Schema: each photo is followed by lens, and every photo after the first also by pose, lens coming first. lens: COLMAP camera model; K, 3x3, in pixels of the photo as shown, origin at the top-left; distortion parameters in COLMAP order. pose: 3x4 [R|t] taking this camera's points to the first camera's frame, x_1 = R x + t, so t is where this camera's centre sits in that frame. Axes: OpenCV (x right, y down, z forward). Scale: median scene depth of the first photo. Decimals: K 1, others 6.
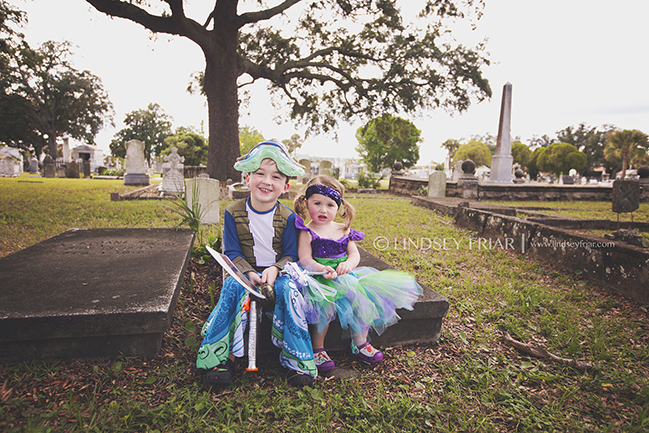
lens RADIAL K [[409.4, 0, 324.5], [0, 409.4, 216.5], [0, 0, 1]] dist [-0.041392, 0.036987]
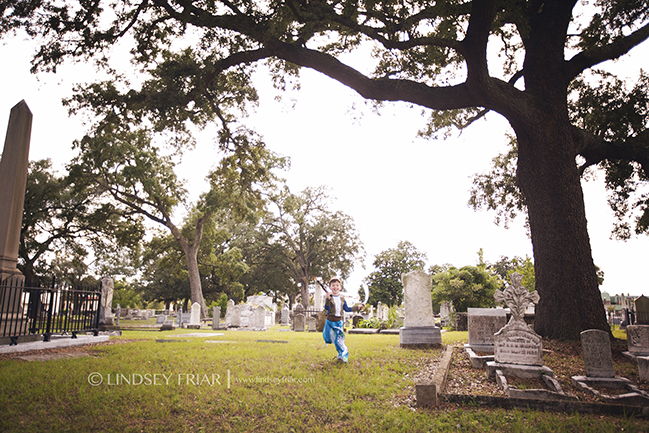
lens RADIAL K [[488.6, 0, 324.5], [0, 488.6, 216.5], [0, 0, 1]] dist [0.000839, 0.000058]
pose [[0.854047, -0.123545, -0.505312, -0.057883], [-0.040089, 0.952868, -0.300724, -0.011116], [0.518649, 0.277090, 0.808842, 0.087978]]
